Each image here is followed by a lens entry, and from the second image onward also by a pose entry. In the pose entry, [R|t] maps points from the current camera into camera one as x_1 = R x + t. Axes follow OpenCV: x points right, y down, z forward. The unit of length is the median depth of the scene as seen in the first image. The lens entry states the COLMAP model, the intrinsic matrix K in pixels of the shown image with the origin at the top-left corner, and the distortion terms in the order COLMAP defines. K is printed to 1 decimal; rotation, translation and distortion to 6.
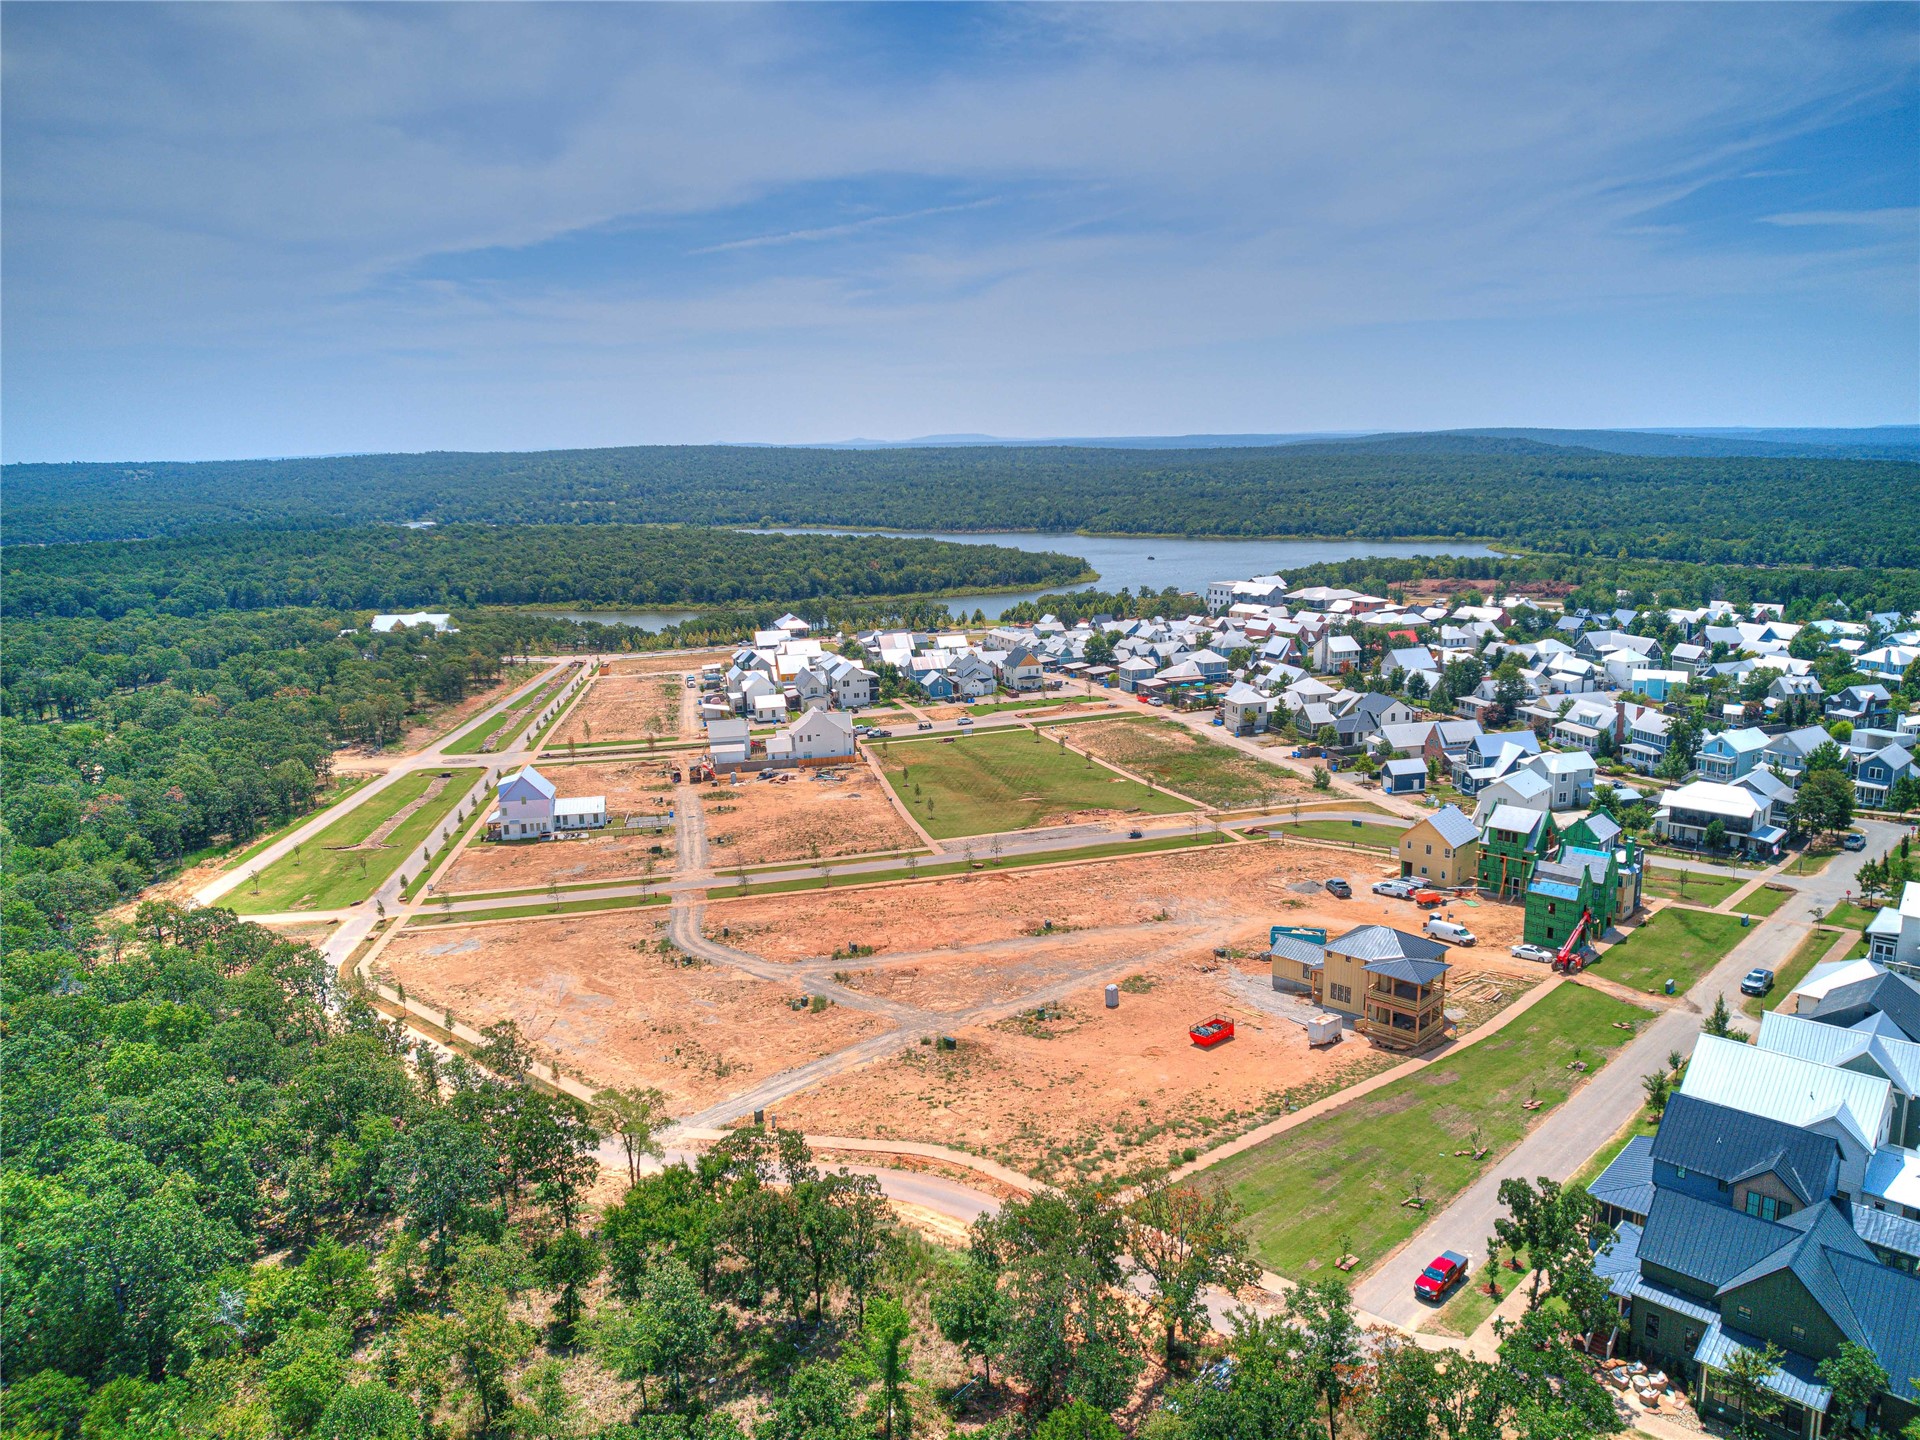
lens RADIAL K [[1375.4, 0, 966.7], [0, 1375.4, 717.5], [0, 0, 1]] dist [-0.057140, 0.037335]
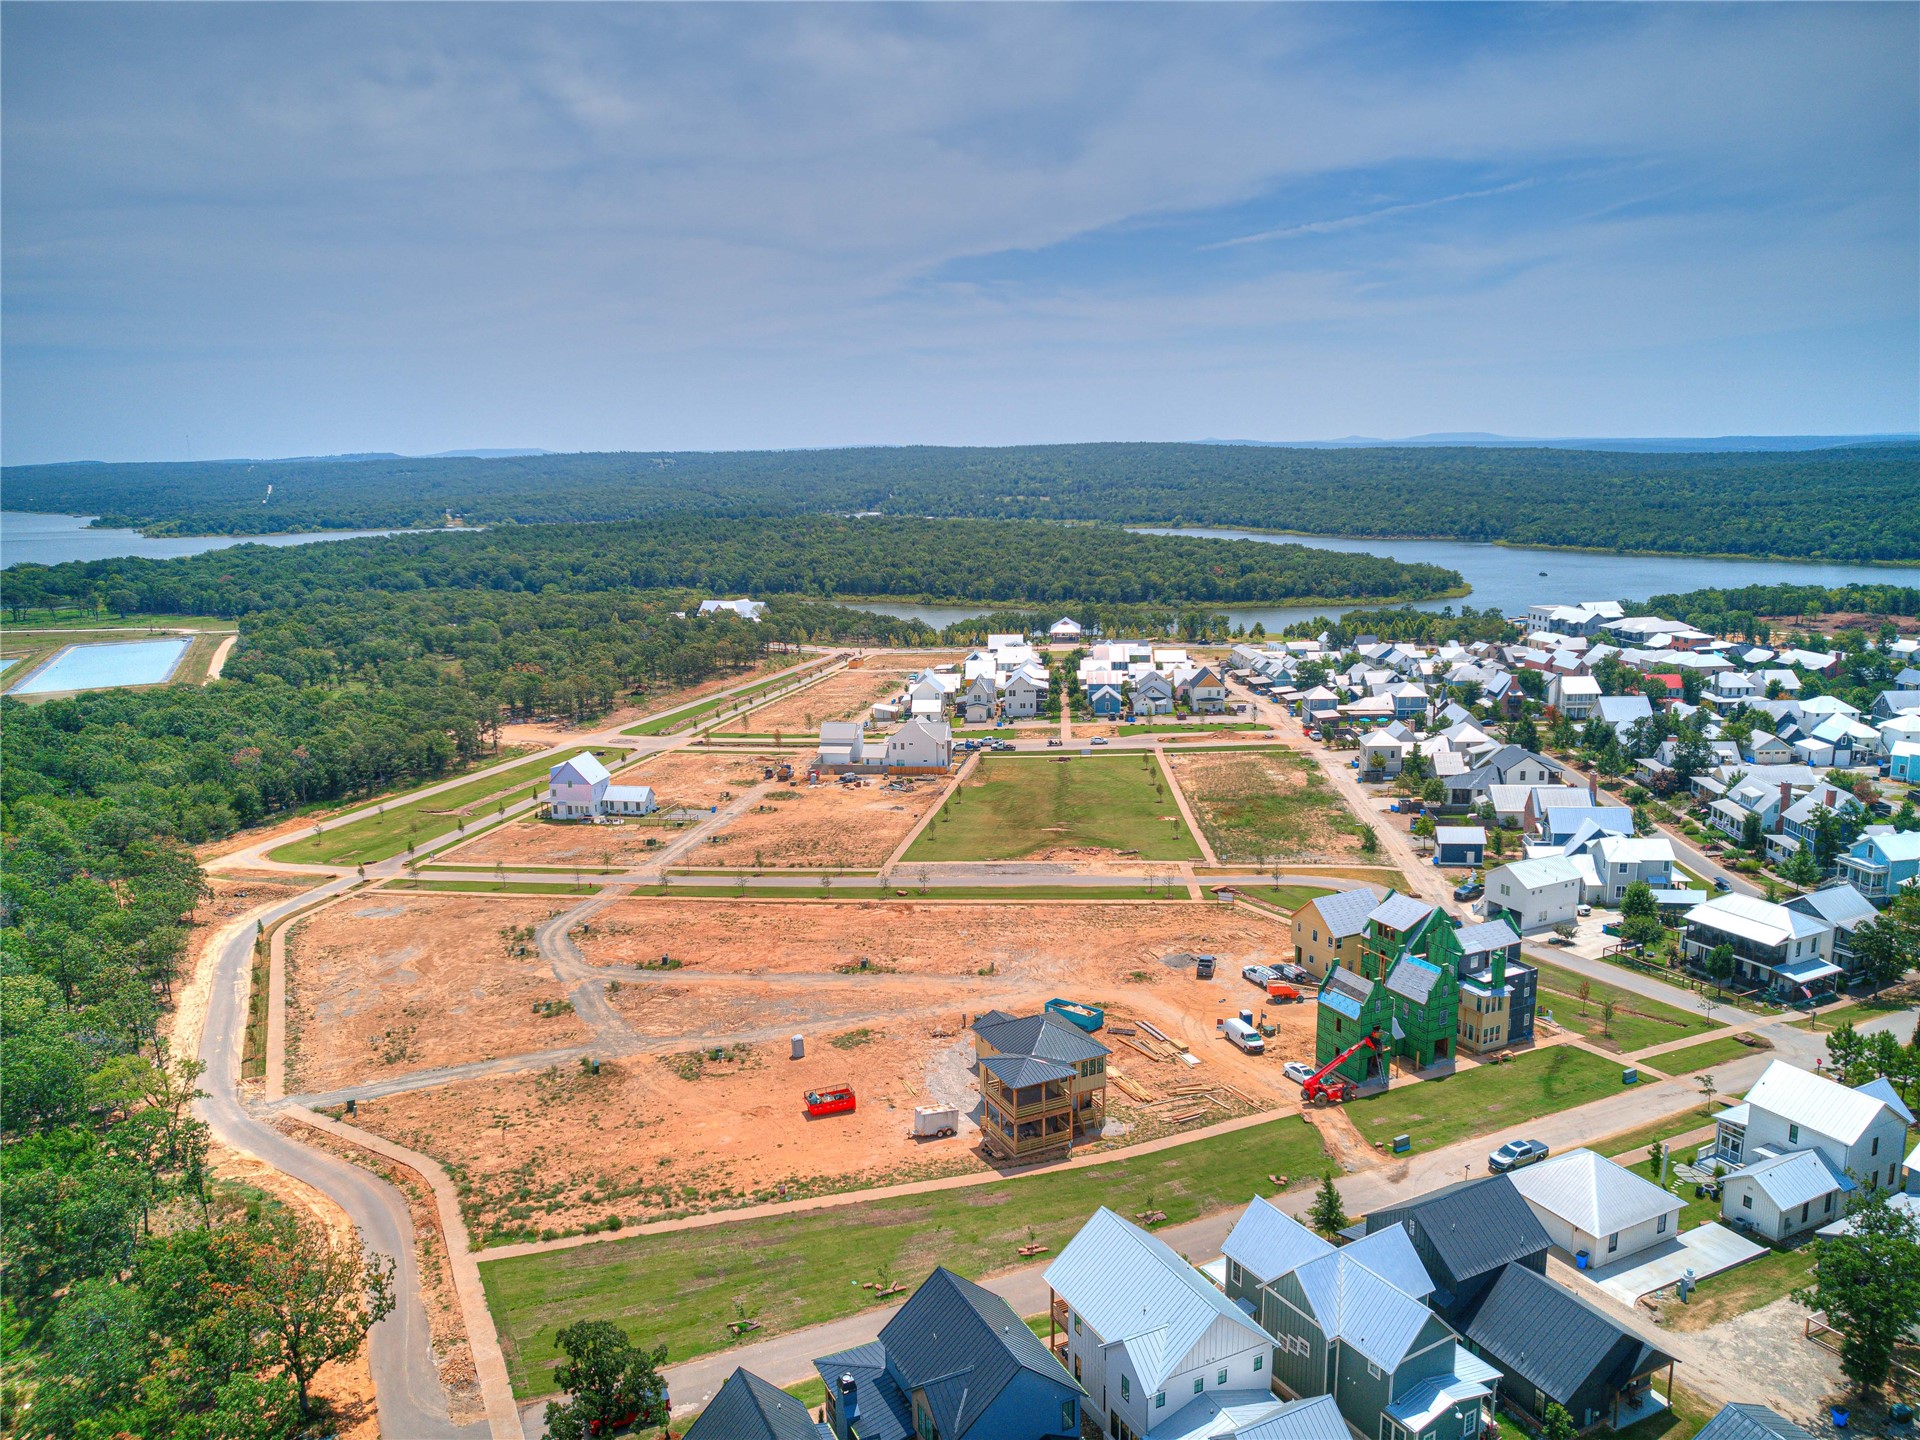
lens RADIAL K [[1375.4, 0, 966.7], [0, 1375.4, 717.5], [0, 0, 1]] dist [-0.057140, 0.037335]
pose [[0.938855, 0.072281, -0.336639, 0.329305], [-0.071404, 0.997335, 0.015002, -0.030098], [0.336826, 0.009953, 0.941514, 0.089640]]
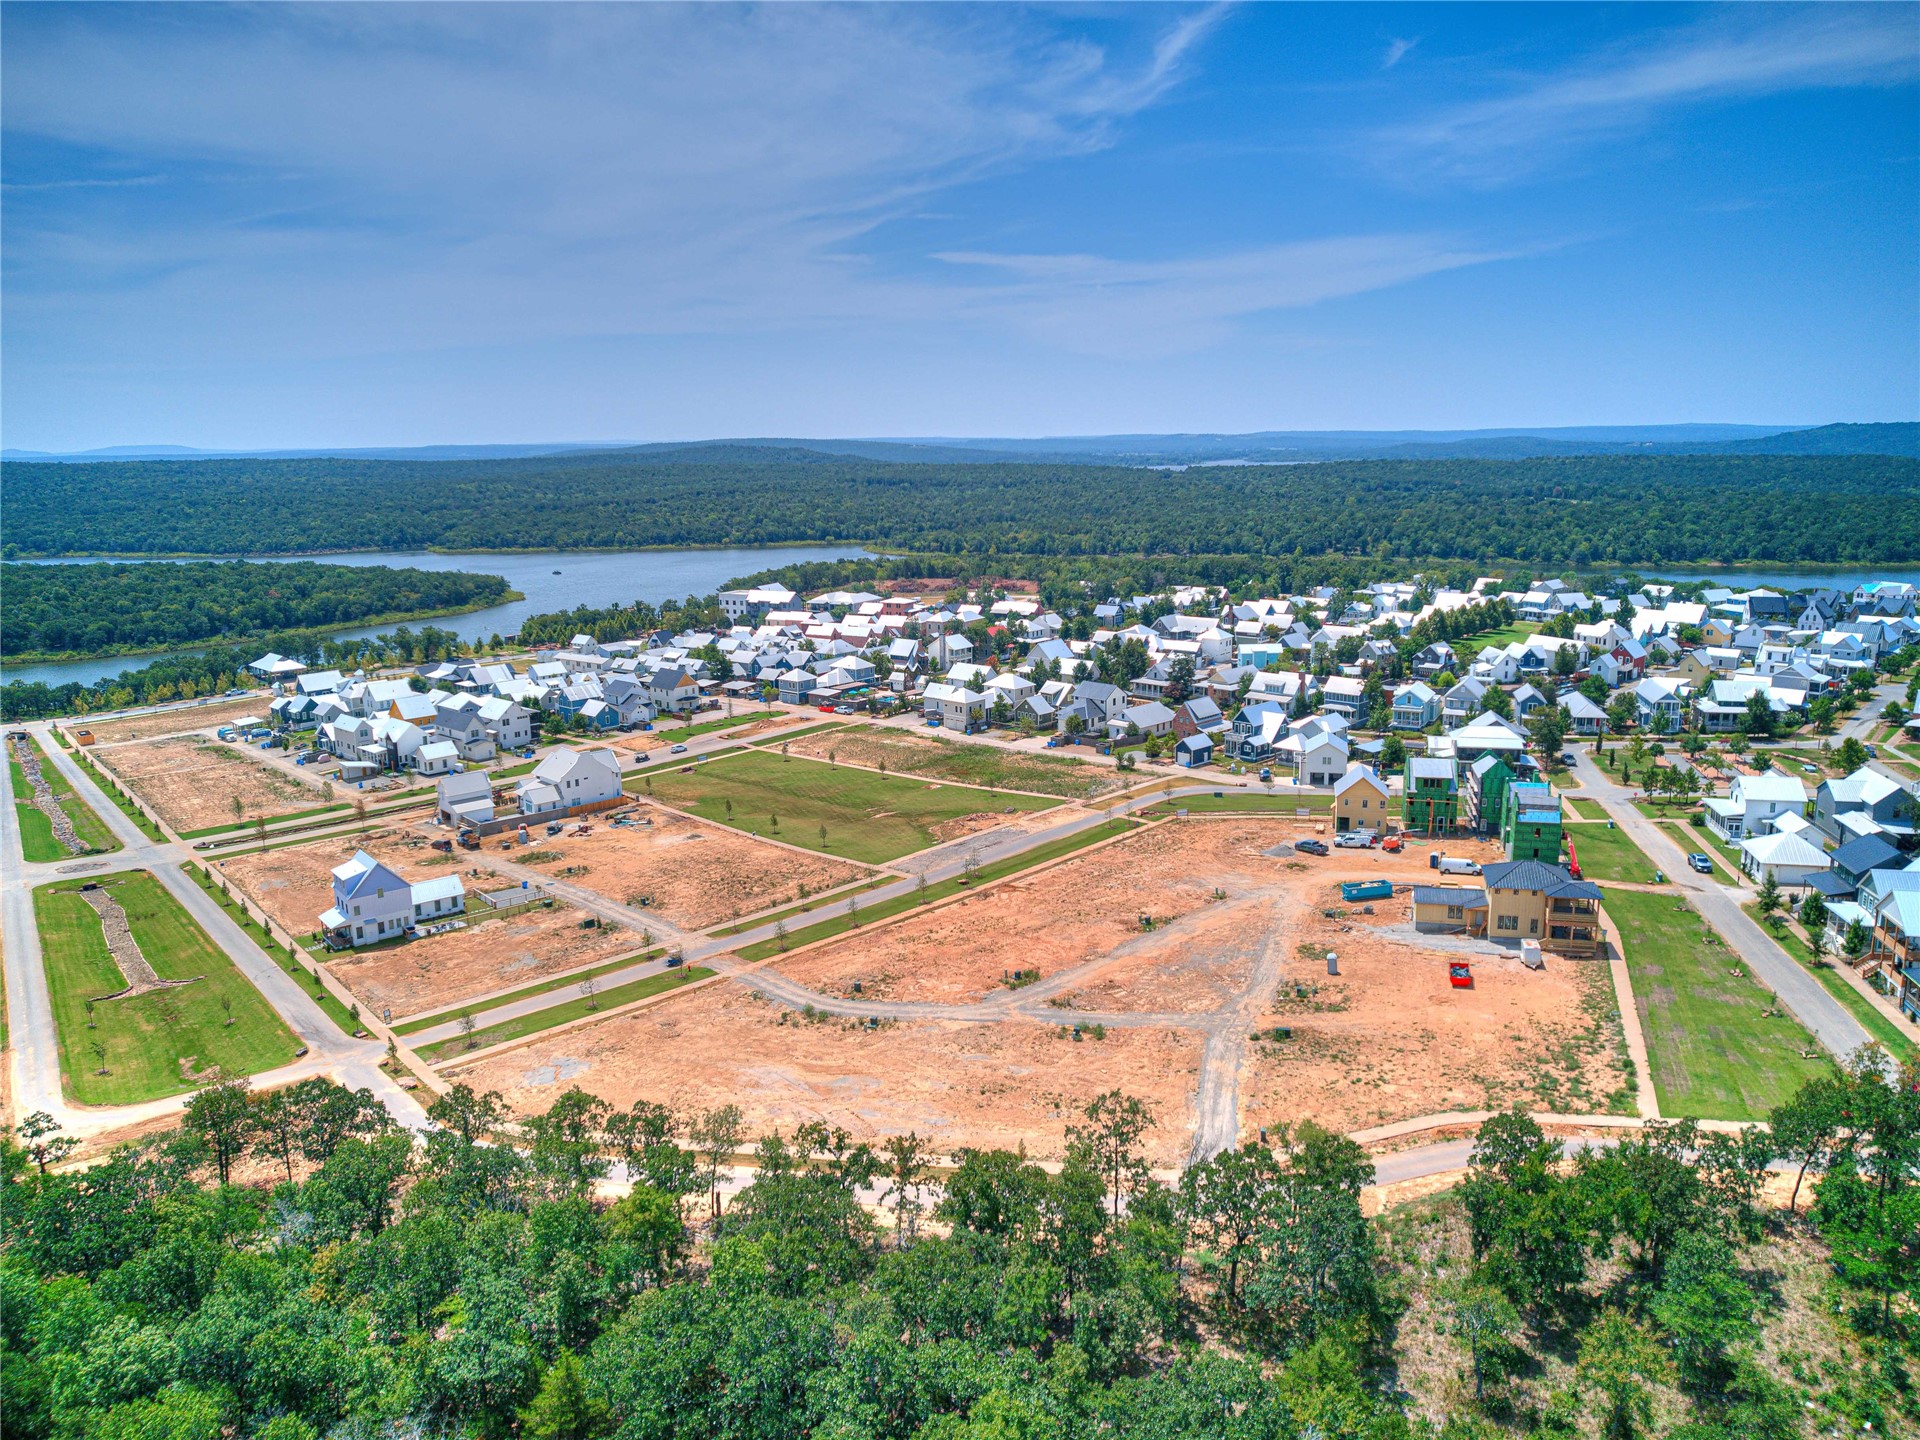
lens RADIAL K [[1375.4, 0, 966.7], [0, 1375.4, 717.5], [0, 0, 1]] dist [-0.057140, 0.037335]
pose [[0.859960, -0.092412, 0.501925, -0.420589], [0.095980, 0.995206, 0.018788, -0.024129], [-0.501255, 0.032018, 0.864707, 0.130774]]
